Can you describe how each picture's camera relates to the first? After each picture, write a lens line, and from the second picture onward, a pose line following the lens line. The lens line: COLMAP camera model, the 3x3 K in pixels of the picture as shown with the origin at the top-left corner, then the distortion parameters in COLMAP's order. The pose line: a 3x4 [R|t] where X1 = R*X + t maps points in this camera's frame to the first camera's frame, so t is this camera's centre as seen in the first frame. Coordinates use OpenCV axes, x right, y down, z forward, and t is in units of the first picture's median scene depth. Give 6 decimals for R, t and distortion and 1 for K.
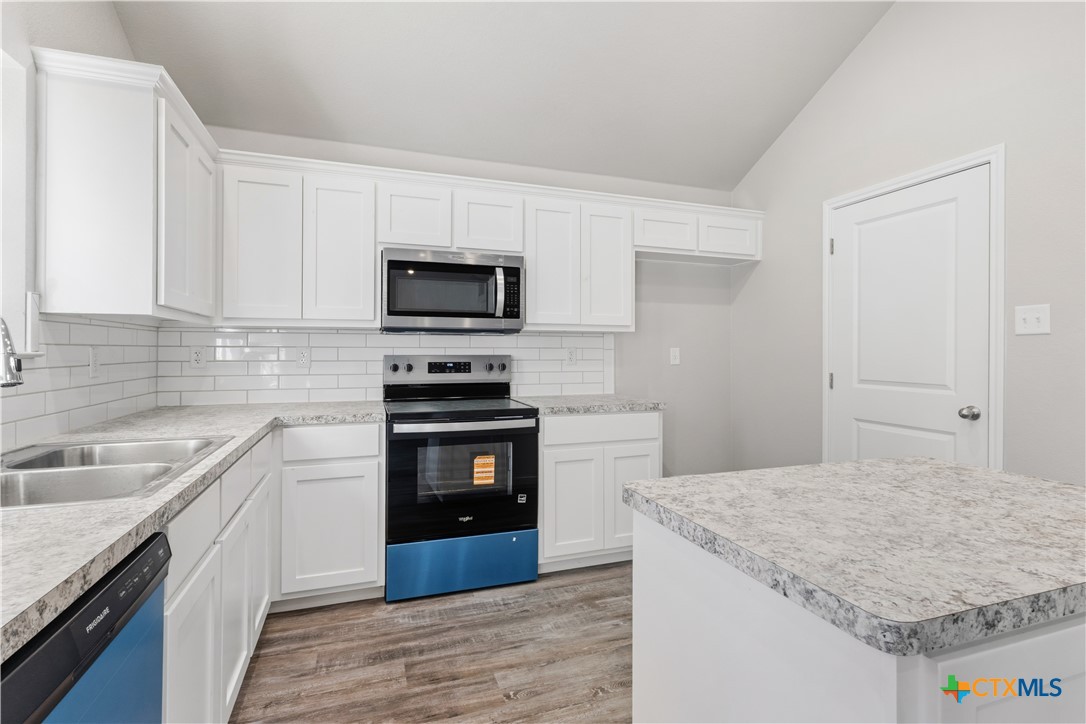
lens RADIAL K [[511.4, 0, 540.8], [0, 511.4, 355.7], [0, 0, 1]] dist [0.005726, 0.000172]
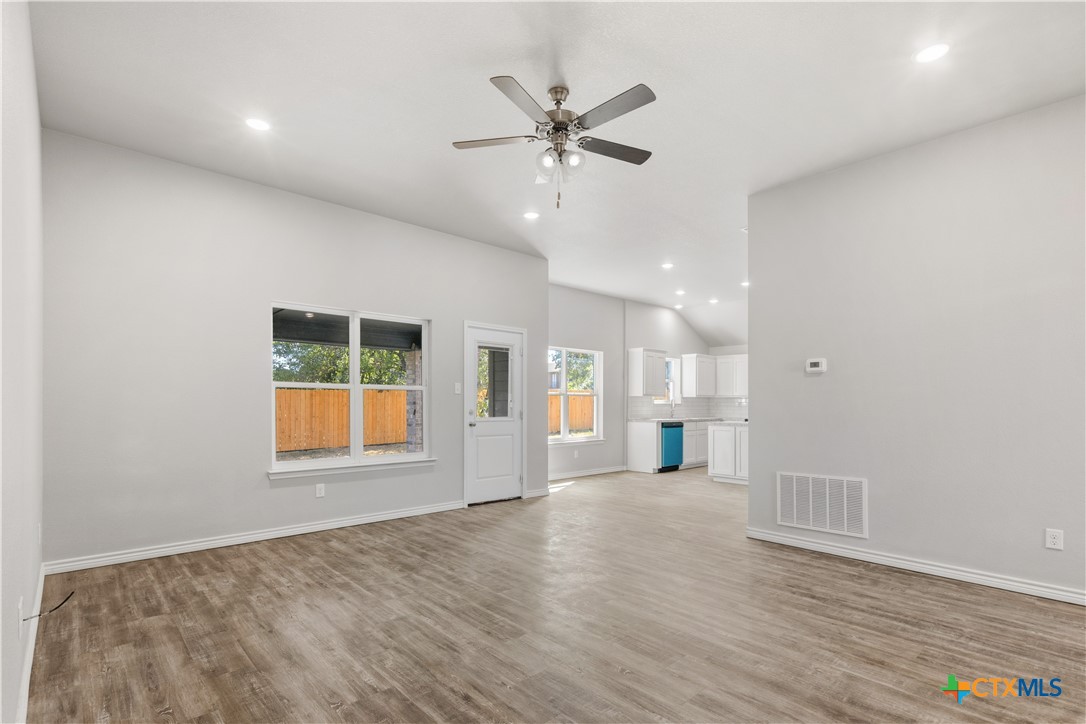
lens RADIAL K [[511.4, 0, 538.3], [0, 511.4, 406.7], [0, 0, 1]] dist [0.005726, 0.000172]
pose [[0.409766, 0.004174, -0.912181, 2.379199], [-0.008995, 0.999959, 0.000534, 0.026005], [0.912146, 0.007986, 0.409787, -1.878480]]
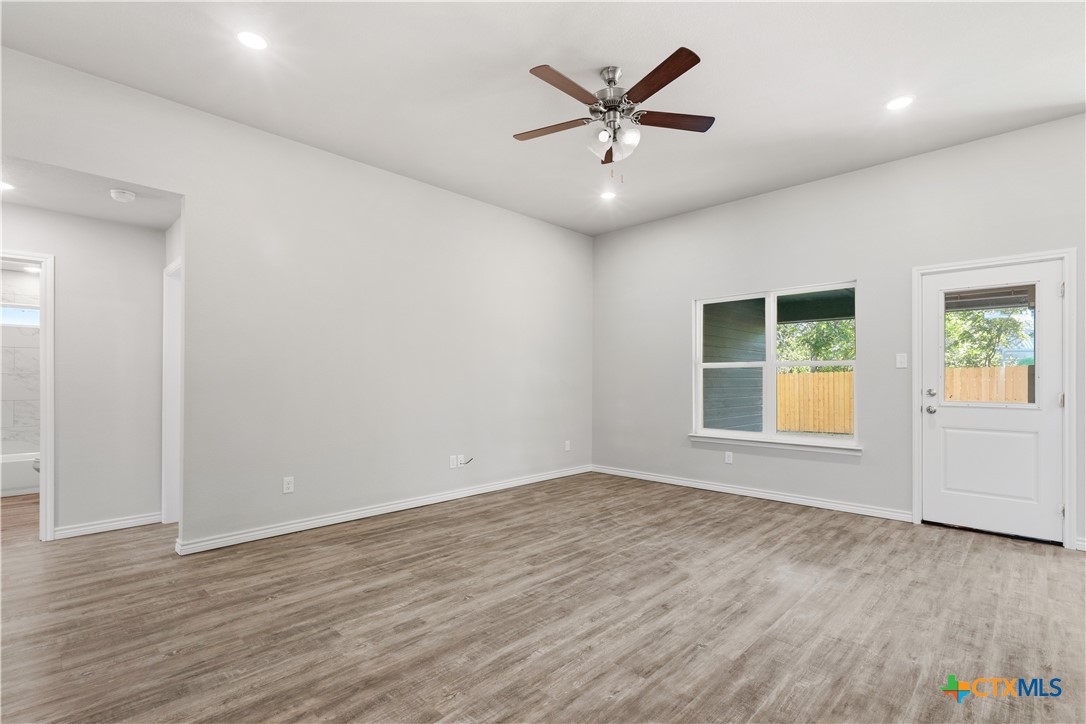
lens RADIAL K [[511.4, 0, 556.8], [0, 511.4, 376.6], [0, 0, 1]] dist [0.005726, 0.000172]
pose [[-0.877118, -0.009774, -0.480176, 2.026729], [-0.009321, 0.999951, -0.003327, 0.020343], [0.480185, 0.001557, -0.877166, -0.475798]]
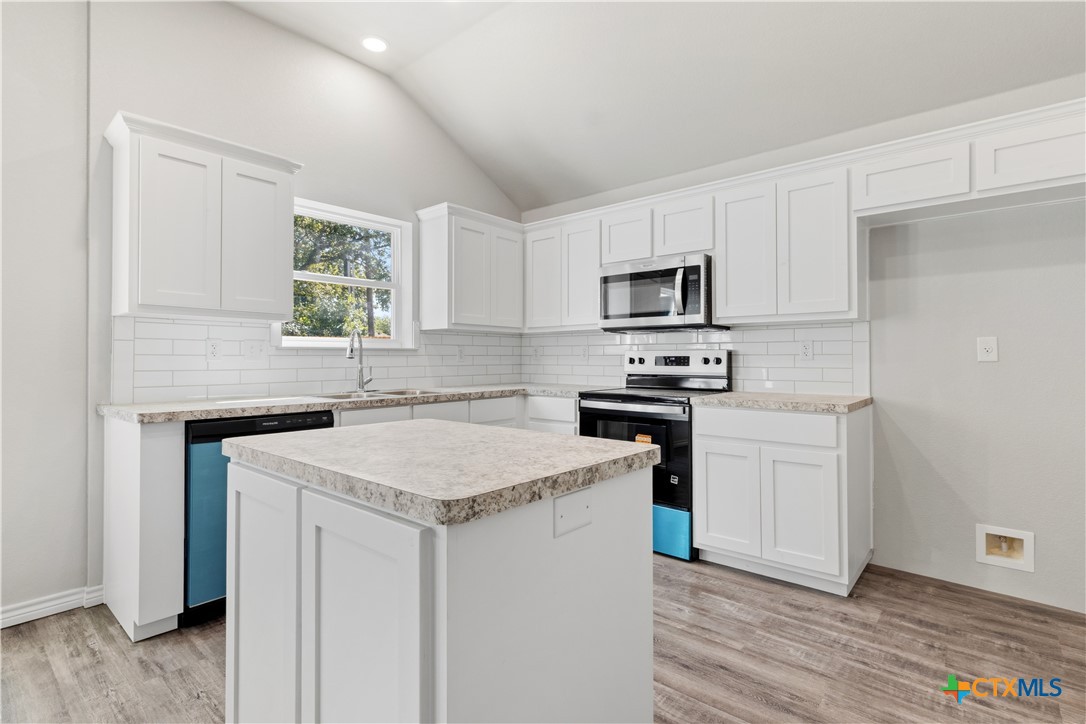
lens RADIAL K [[511.4, 0, 550.4], [0, 511.4, 358.6], [0, 0, 1]] dist [0.005726, 0.000172]
pose [[0.521097, -0.001808, -0.853495, 0.715026], [-0.006167, 0.999964, -0.005883, 0.028922], [0.853475, 0.008329, 0.521067, 0.198341]]
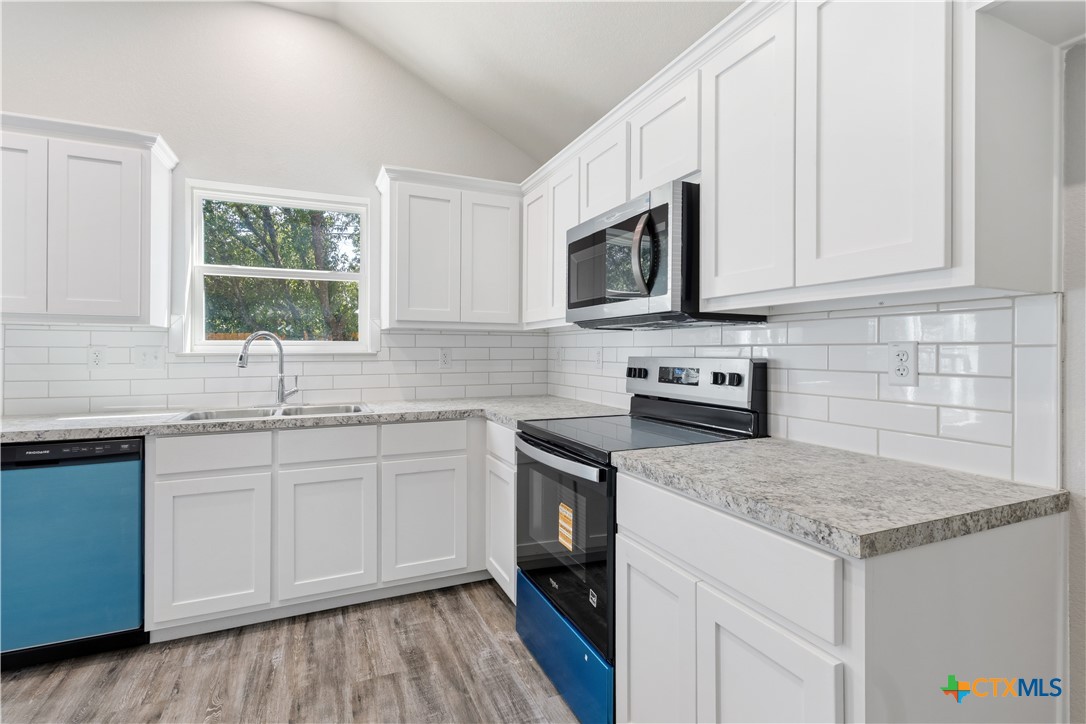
lens RADIAL K [[511.4, 0, 553.7], [0, 511.4, 353.0], [0, 0, 1]] dist [0.005726, 0.000172]
pose [[0.114576, 0.000520, -0.993414, 0.522225], [-0.010042, 0.999949, -0.000635, -0.005032], [0.993364, 0.010048, 0.114576, 0.837968]]
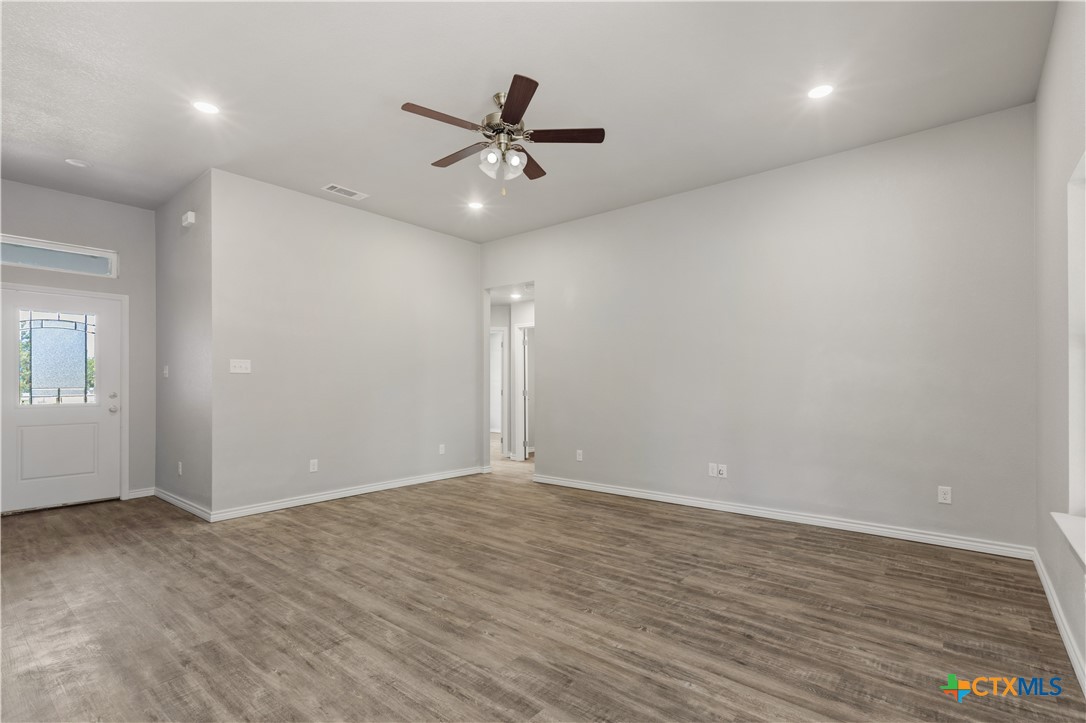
lens RADIAL K [[511.4, 0, 535.9], [0, 511.4, 382.8], [0, 0, 1]] dist [0.005726, 0.000172]
pose [[-0.525265, 0.000110, 0.850939, 0.340903], [0.006326, 0.999973, 0.003775, 0.014498], [-0.850915, 0.007366, -0.525251, -0.825917]]
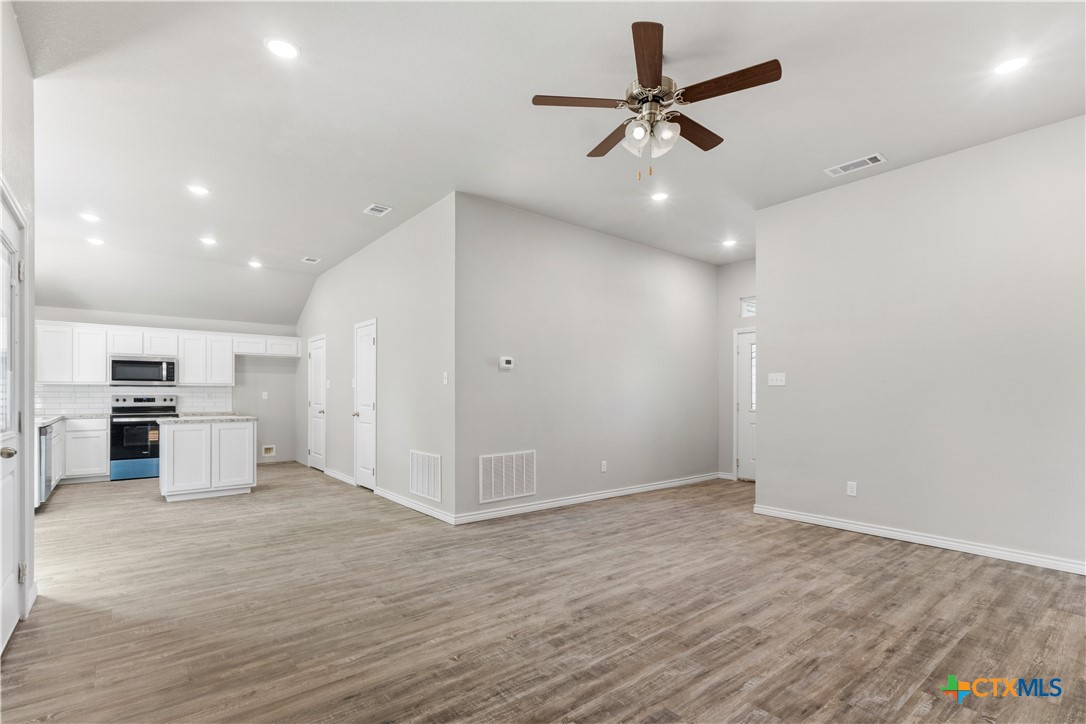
lens RADIAL K [[511.4, 0, 545.1], [0, 511.4, 395.7], [0, 0, 1]] dist [0.005726, 0.000172]
pose [[0.934215, -0.001415, 0.356708, 0.835648], [0.003686, 0.999977, -0.005686, 0.026232], [-0.356692, 0.006627, 0.934199, -2.258722]]
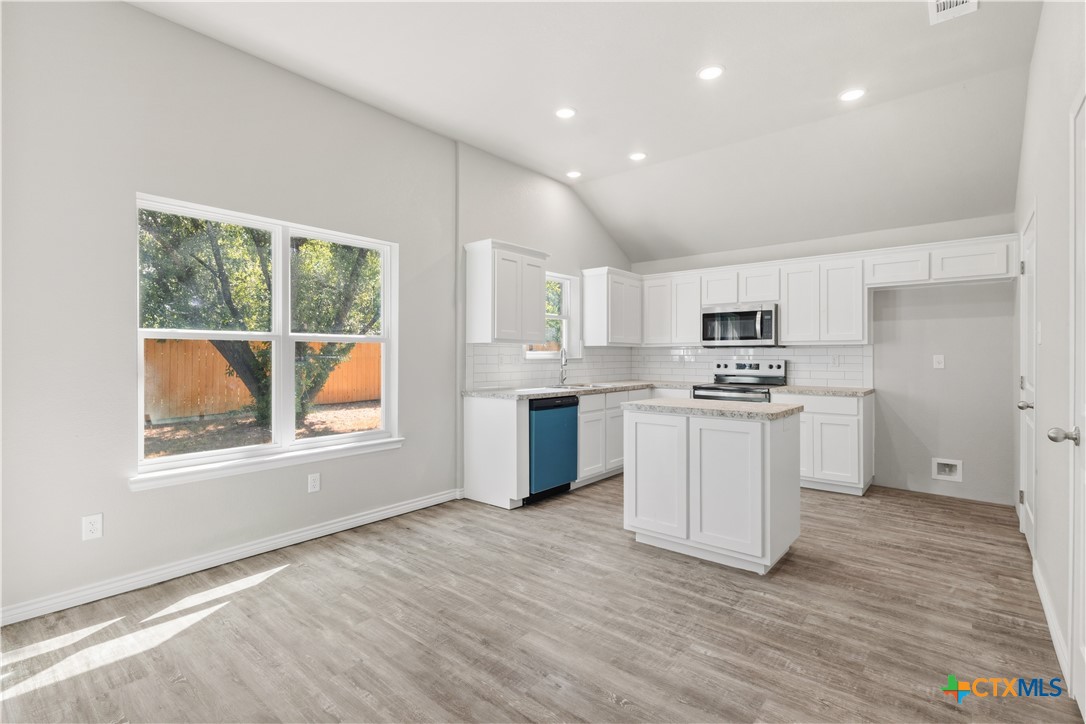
lens RADIAL K [[511.4, 0, 538.5], [0, 511.4, 359.1], [0, 0, 1]] dist [0.005726, 0.000172]
pose [[0.527701, 0.005262, -0.849414, 1.065469], [-0.007627, 0.999970, 0.001457, 0.000301], [0.849396, 0.005709, 0.527725, -0.635823]]
